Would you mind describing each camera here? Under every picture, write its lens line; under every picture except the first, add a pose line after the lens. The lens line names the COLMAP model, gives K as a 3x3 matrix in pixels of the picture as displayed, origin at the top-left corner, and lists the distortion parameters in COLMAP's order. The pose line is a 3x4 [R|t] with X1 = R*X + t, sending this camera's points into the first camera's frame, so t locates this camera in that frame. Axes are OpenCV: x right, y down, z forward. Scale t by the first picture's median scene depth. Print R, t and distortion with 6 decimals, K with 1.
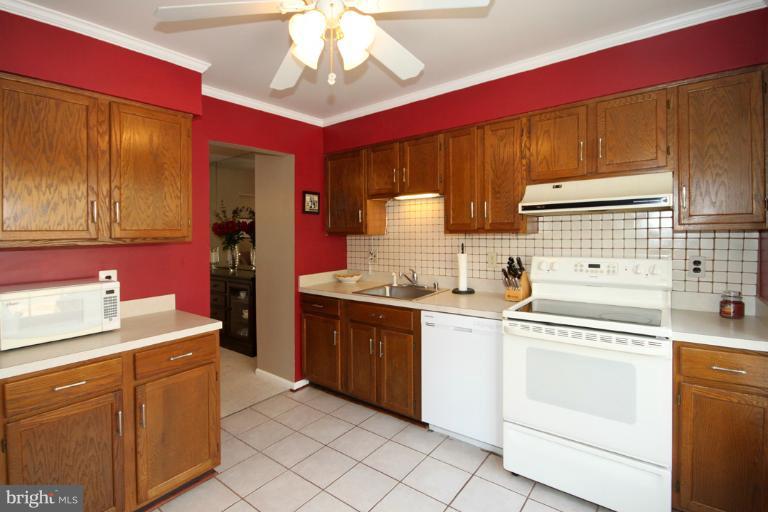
lens RADIAL K [[365.5, 0, 376.3], [0, 365.5, 232.7], [0, 0, 1]] dist [-0.000194, -0.000436]
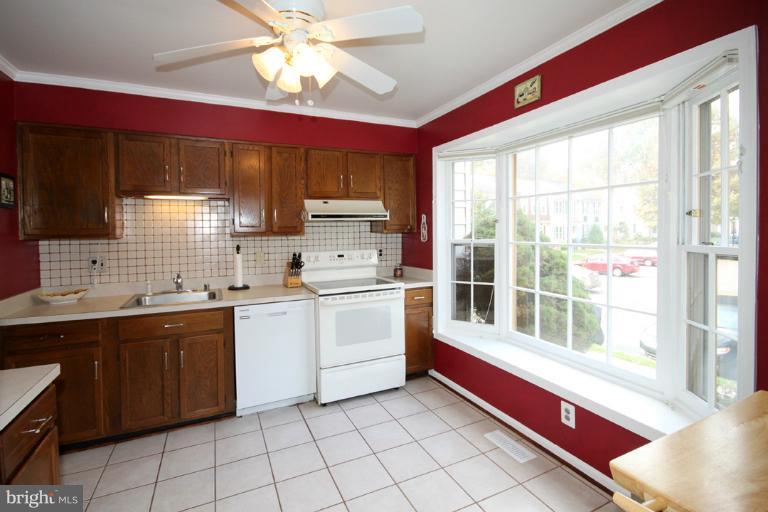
lens RADIAL K [[365.5, 0, 376.3], [0, 365.5, 232.7], [0, 0, 1]] dist [-0.000194, -0.000436]
pose [[0.467571, 0.007234, 0.883926, -0.655360], [0.008310, 0.999886, -0.012578, 0.012785], [-0.883917, 0.013227, 0.467457, 0.135189]]
